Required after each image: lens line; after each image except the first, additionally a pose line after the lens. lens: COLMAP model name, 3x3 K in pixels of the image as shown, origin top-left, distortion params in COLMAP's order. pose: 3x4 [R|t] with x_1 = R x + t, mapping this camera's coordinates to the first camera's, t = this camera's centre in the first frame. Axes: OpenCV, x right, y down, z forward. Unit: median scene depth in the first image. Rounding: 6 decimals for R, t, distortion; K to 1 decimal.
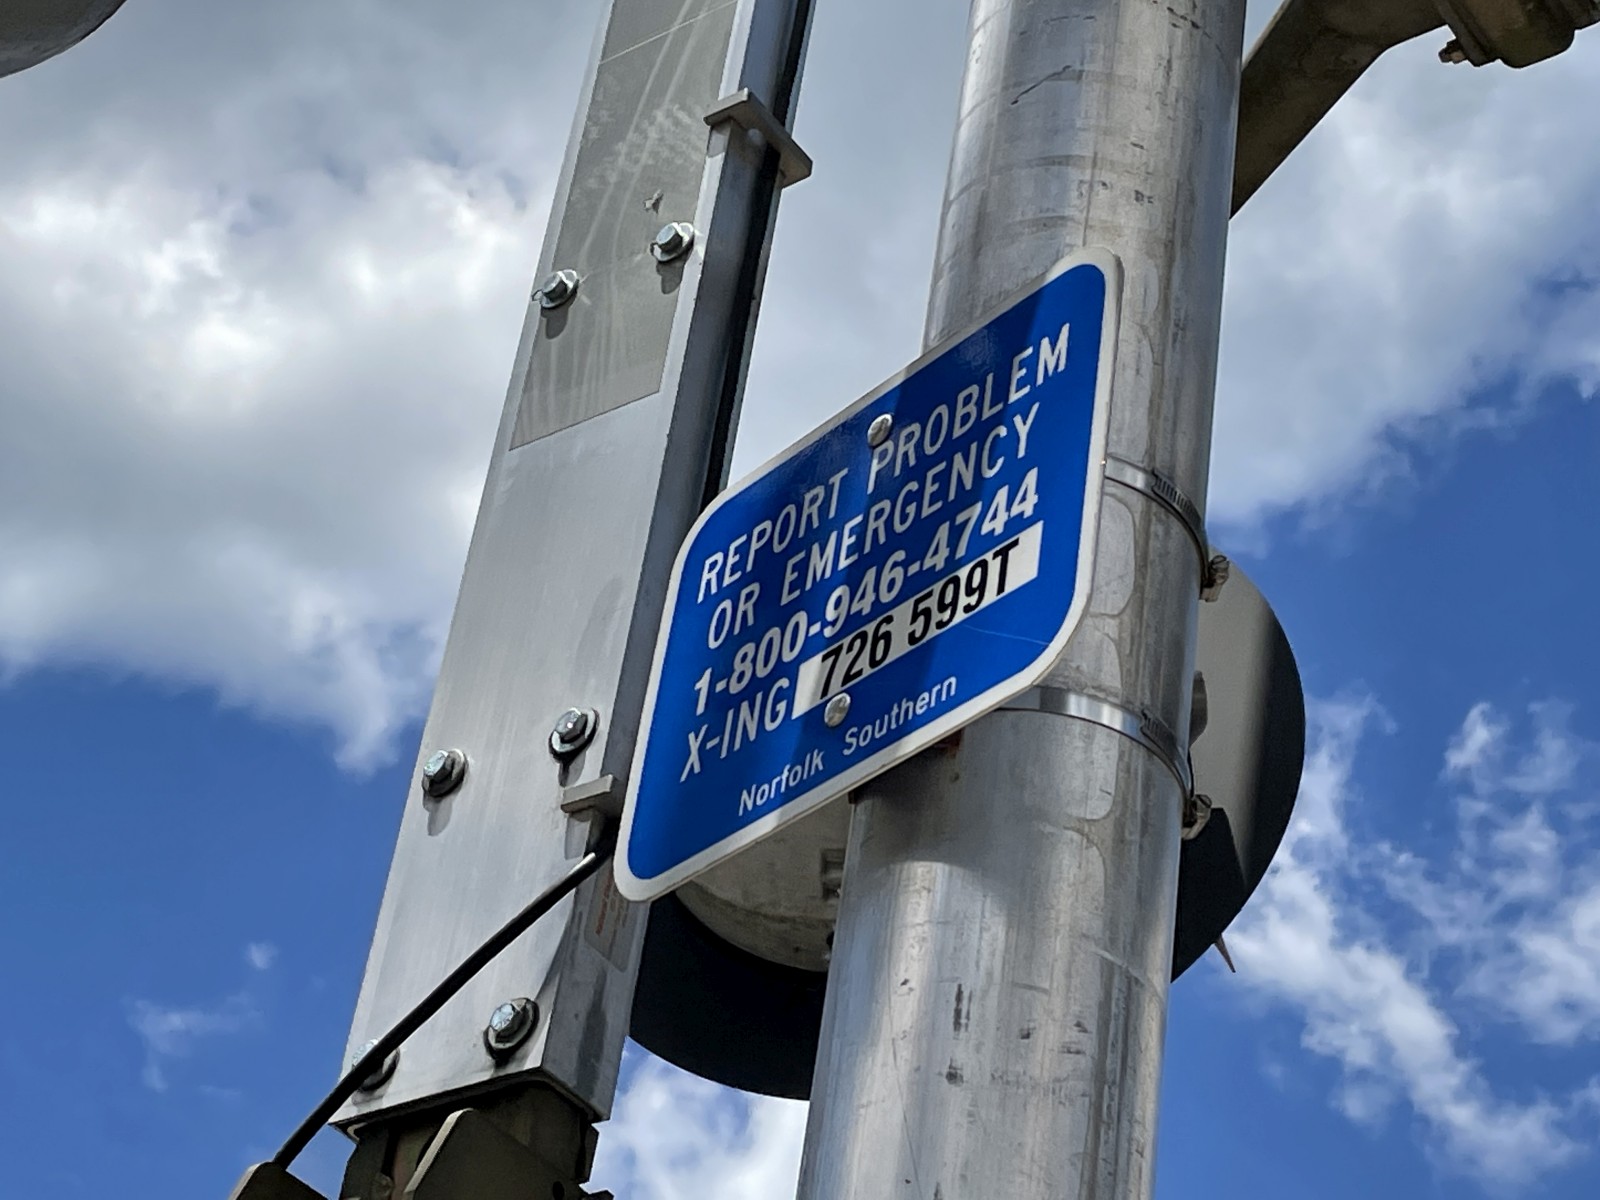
lens RADIAL K [[3380.3, 0, 800.0], [0, 3380.3, 600.0], [0, 0, 1]] dist [0.212286, -0.011822]
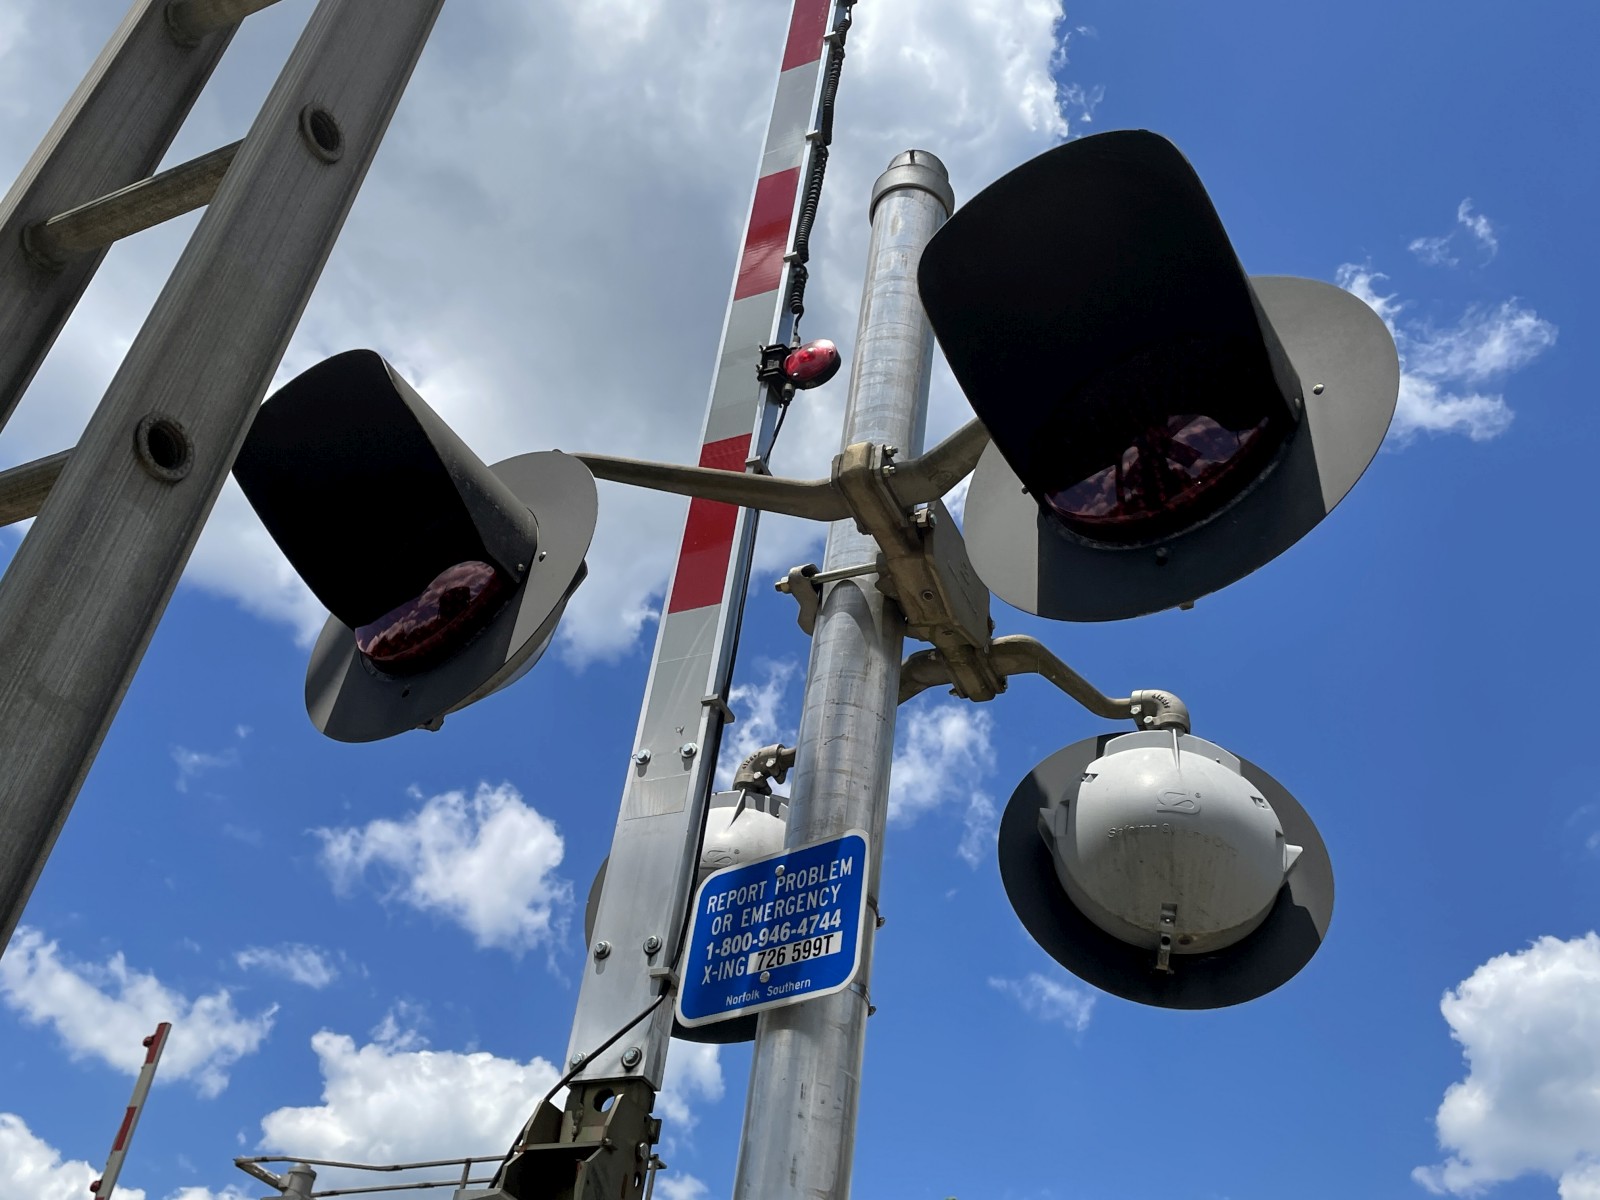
lens RADIAL K [[1602.1, 0, 800.0], [0, 1602.1, 600.0], [0, 0, 1]] dist [0.081696, -0.002569]
pose [[0.978891, 0.113595, 0.169906, -0.236765], [-0.114492, 0.993414, -0.004541, -0.294662], [-0.169303, -0.015008, 0.985450, -0.423423]]
